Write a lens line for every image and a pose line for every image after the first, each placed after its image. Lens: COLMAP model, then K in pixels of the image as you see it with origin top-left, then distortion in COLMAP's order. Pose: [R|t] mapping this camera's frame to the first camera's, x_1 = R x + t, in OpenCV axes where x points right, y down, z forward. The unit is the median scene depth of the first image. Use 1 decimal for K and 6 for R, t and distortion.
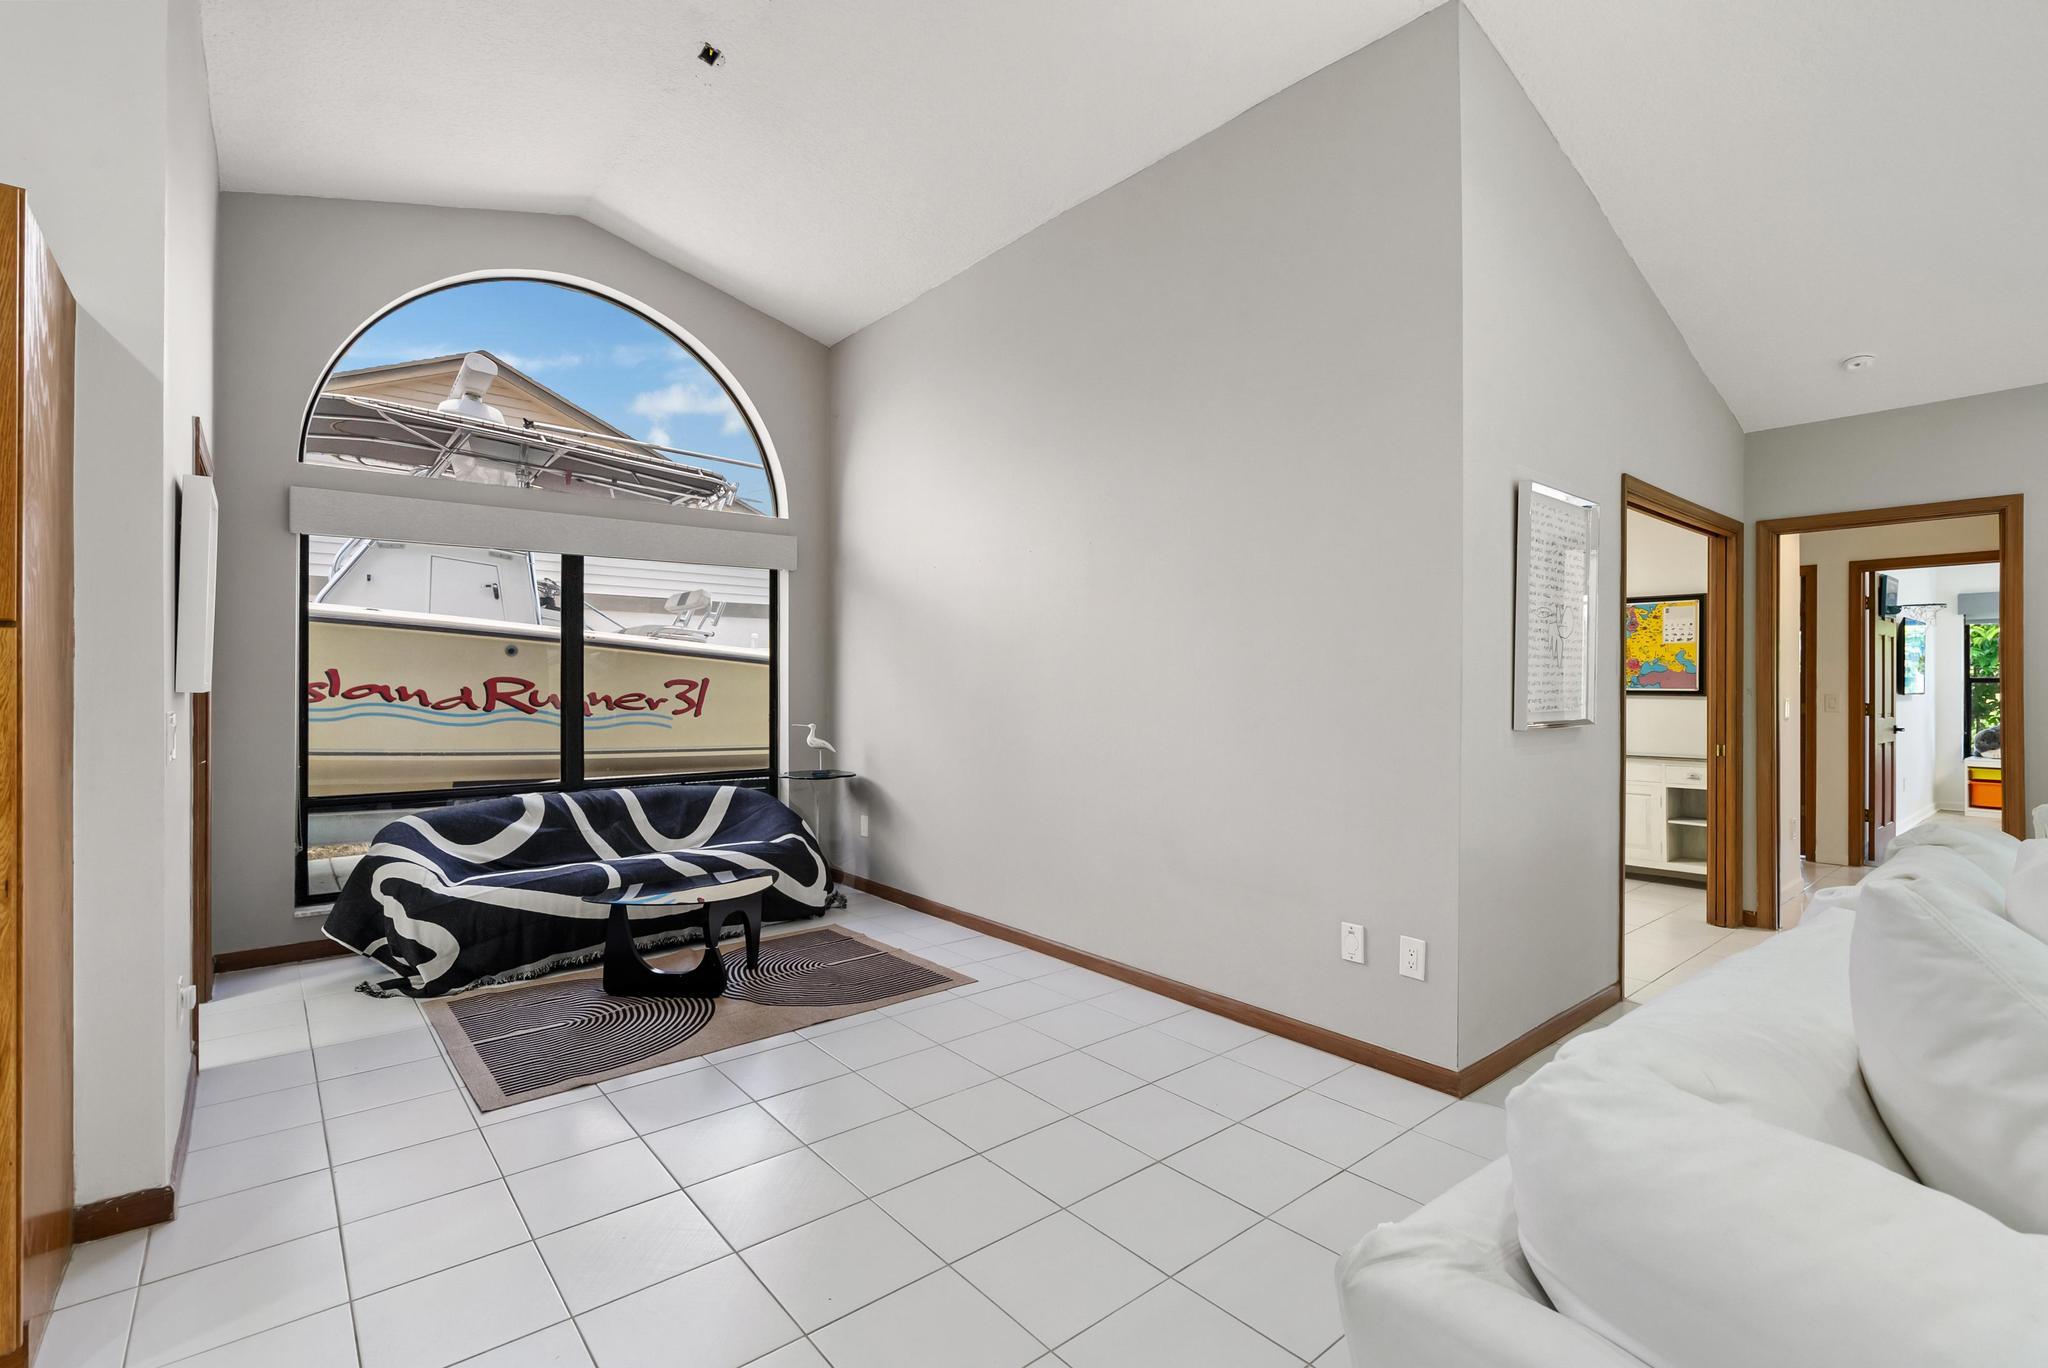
lens RADIAL K [[927.3, 0, 1022.7], [0, 927.3, 677.6], [0, 0, 1]] dist [-0.002069, 0.000218]
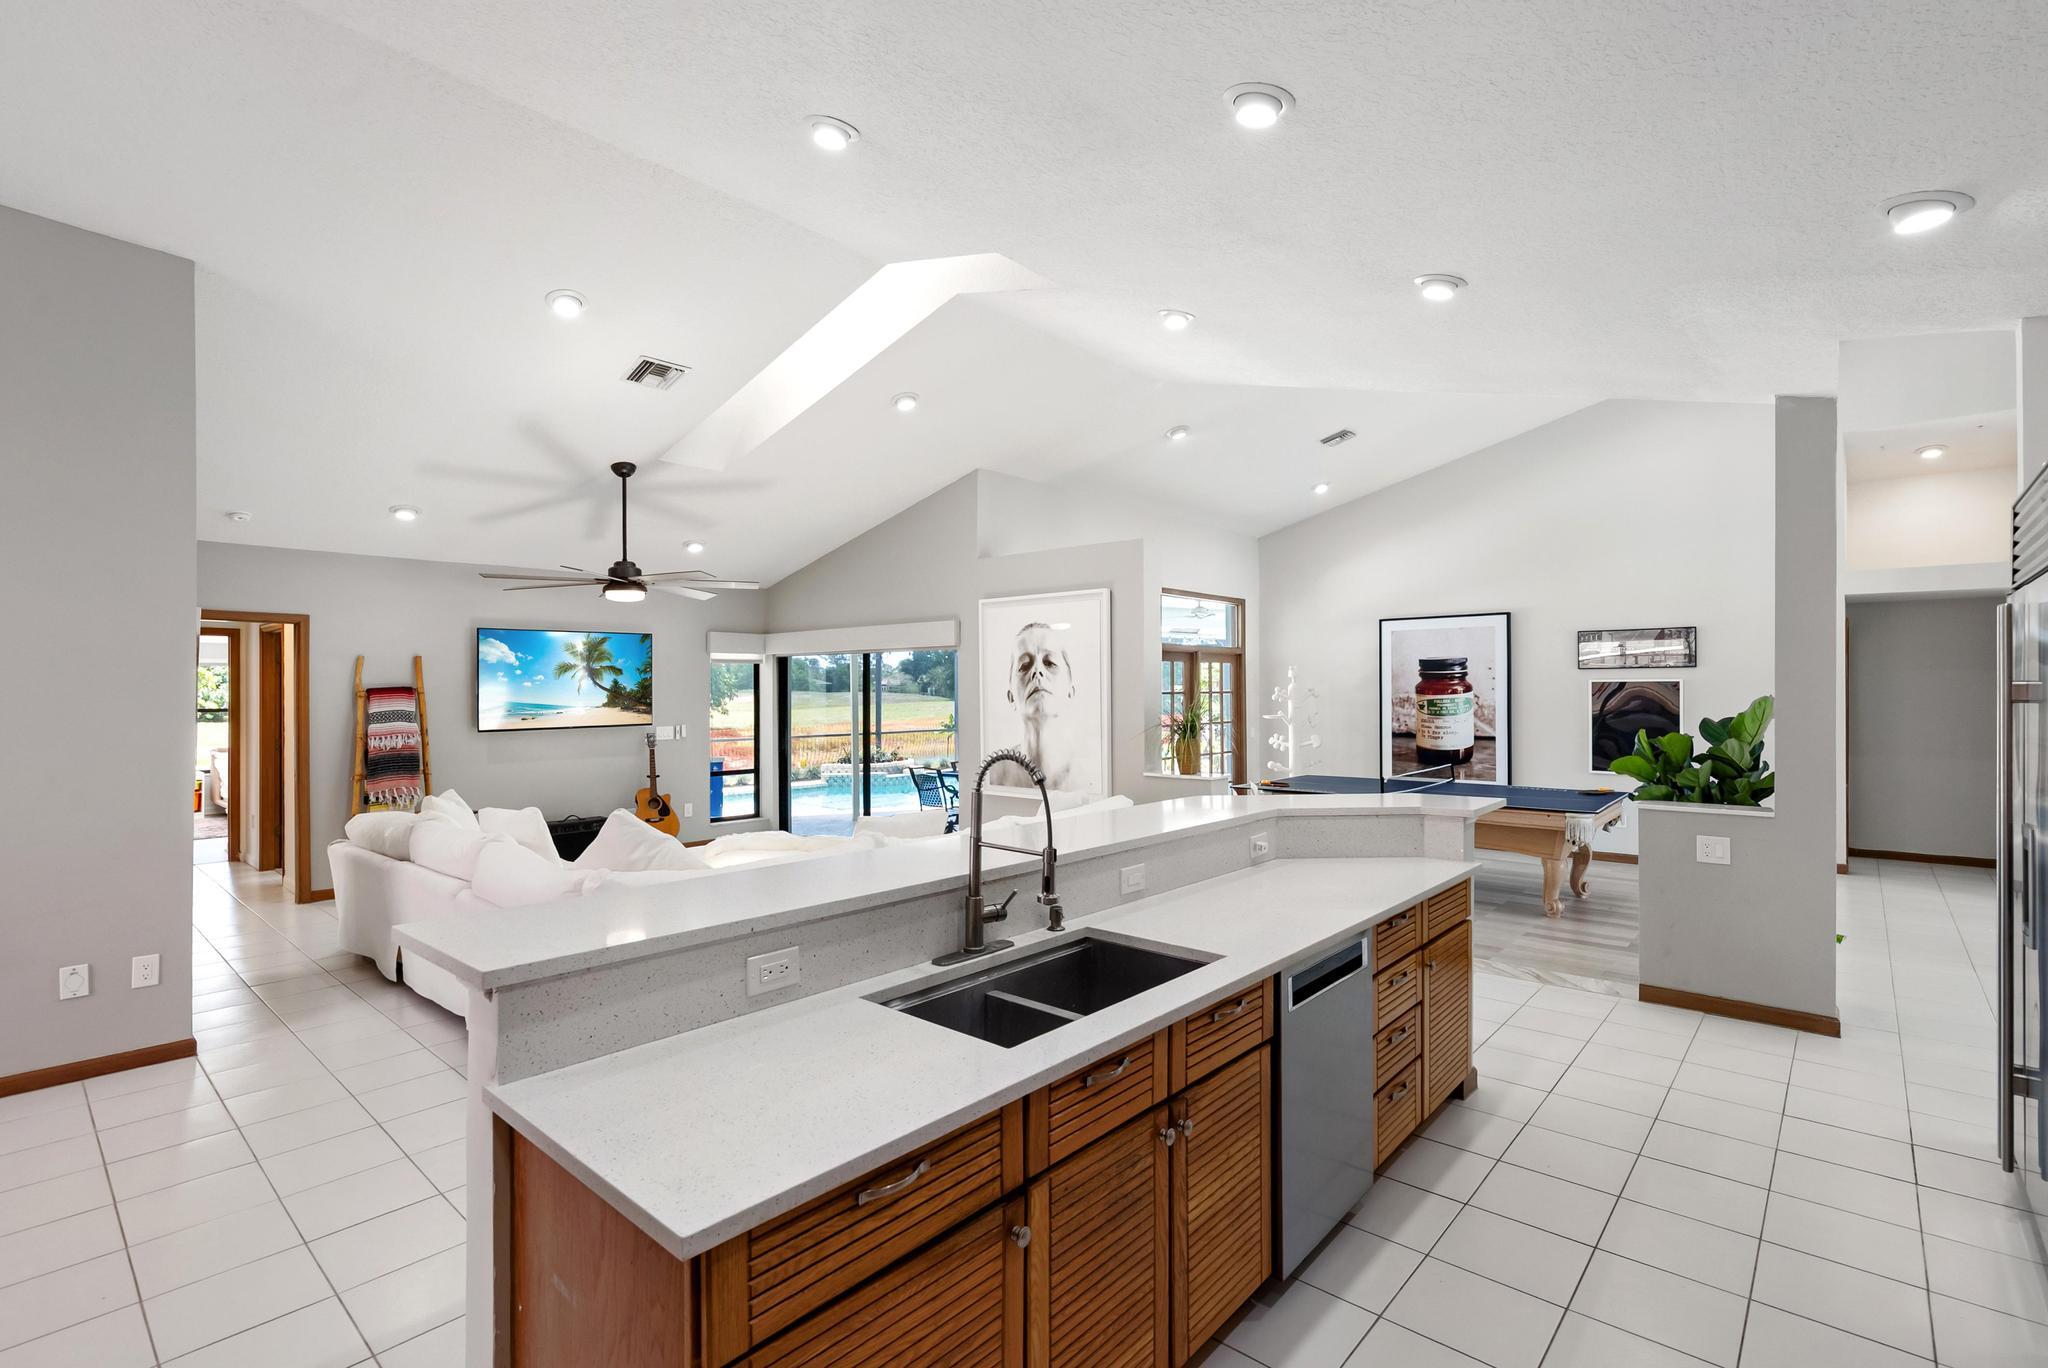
lens RADIAL K [[944.4, 0, 1033.2], [0, 944.4, 689.7], [0, 0, 1]] dist [-0.000255, 0.000021]
pose [[-0.155557, 0.000724, 0.987827, -0.621762], [-0.006456, 0.999978, -0.001750, -0.056505], [-0.987806, -0.006650, -0.155549, -0.011778]]
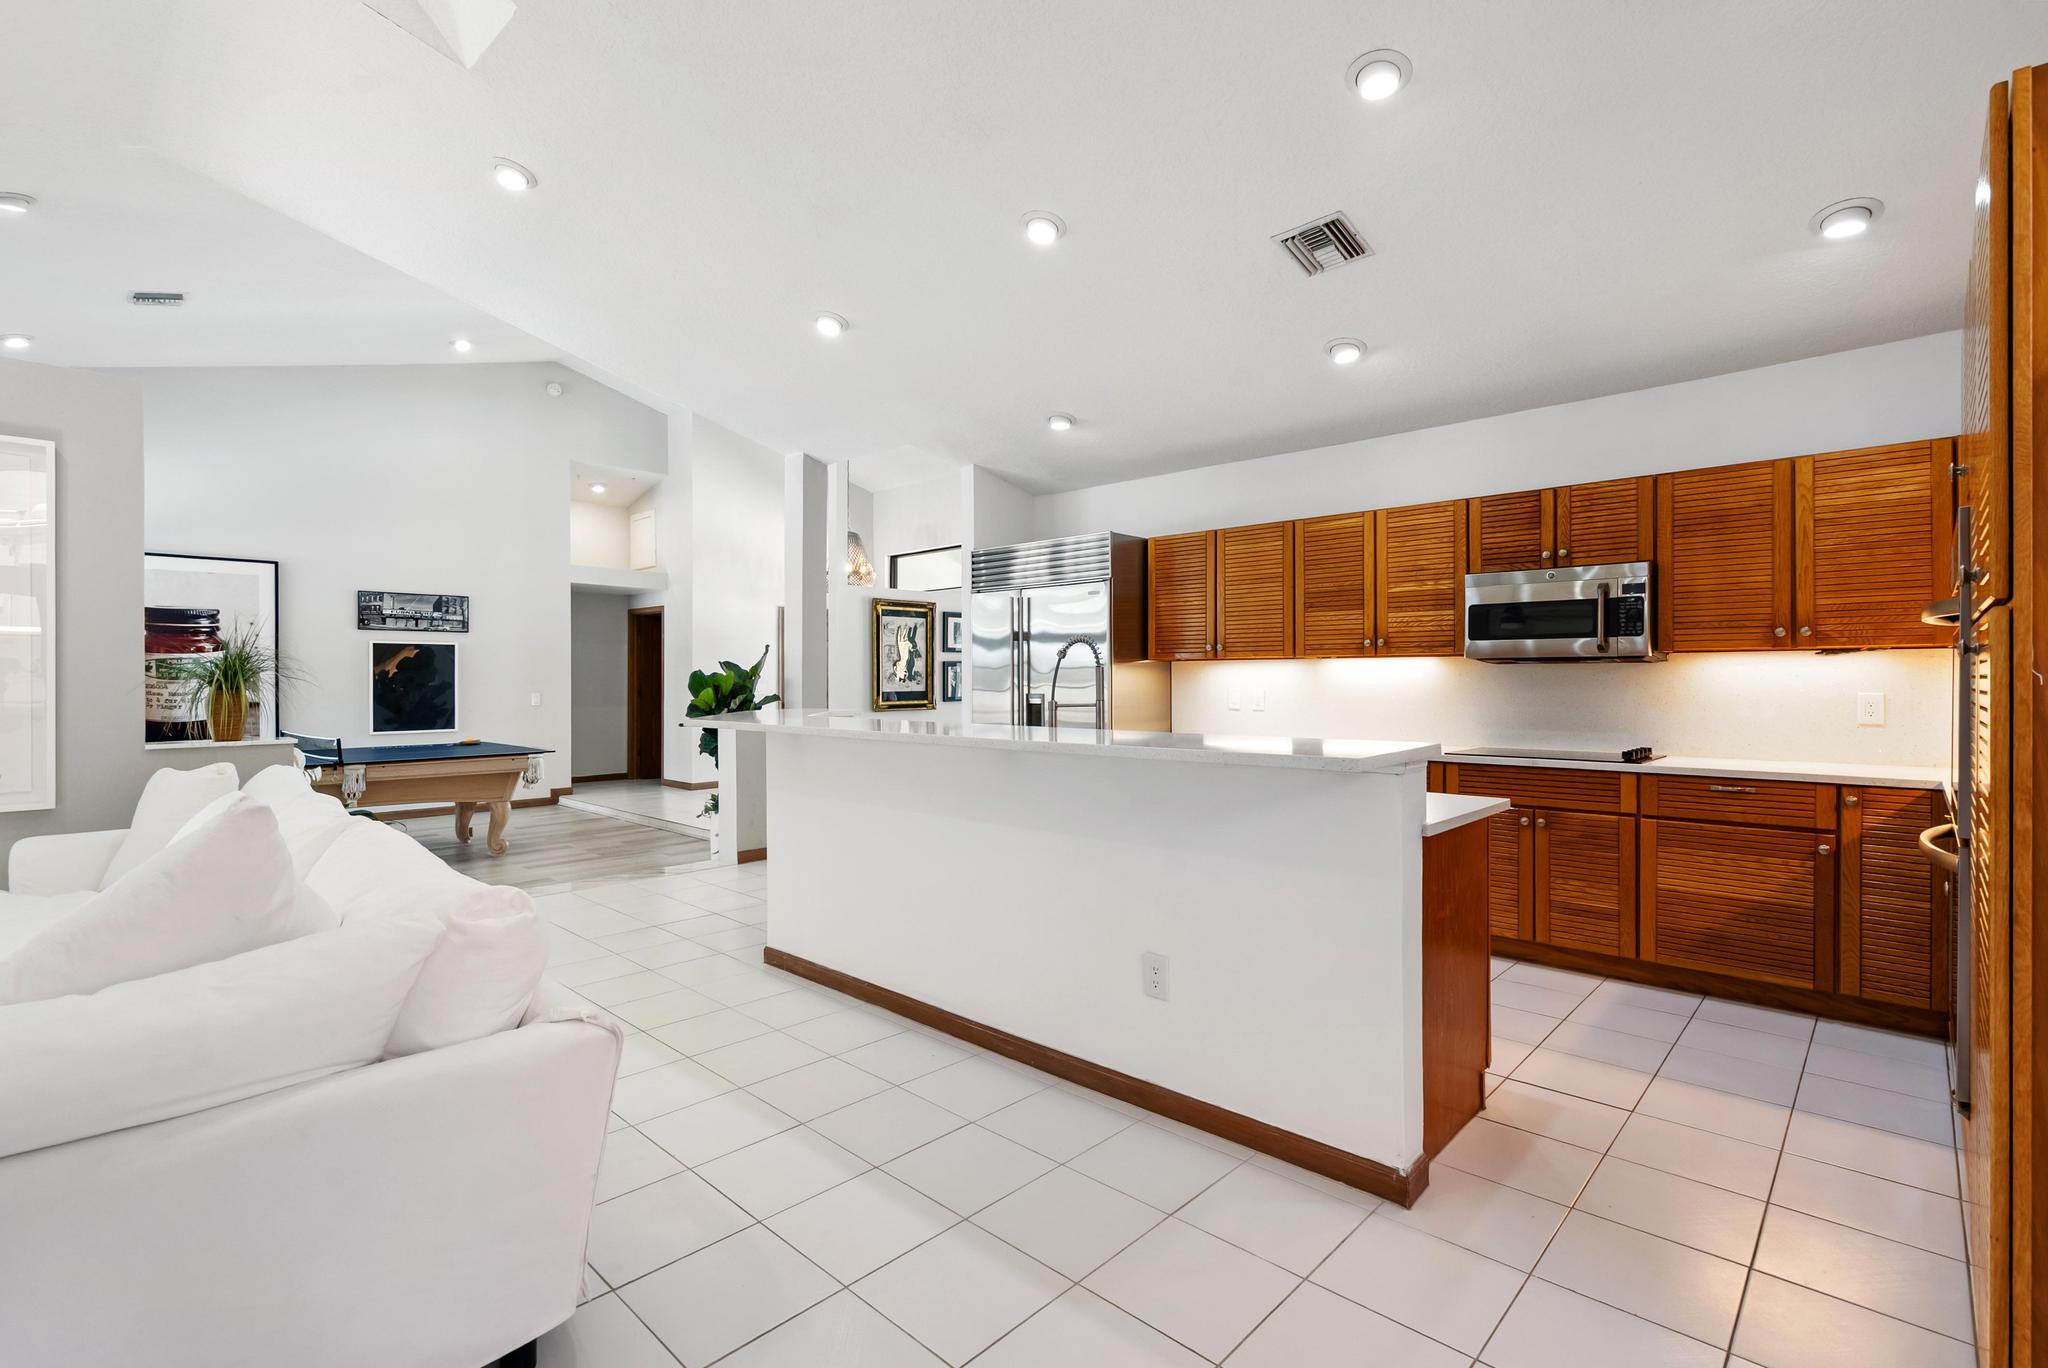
lens RADIAL K [[941.0, 0, 1026.3], [0, 941.0, 680.0], [0, 0, 1]] dist [-0.003682, 0.001381]
pose [[-0.993622, 0.001458, -0.112754, -0.047275], [0.002374, 0.999965, -0.007994, 0.005290], [0.112738, -0.008210, -0.993591, 0.556584]]
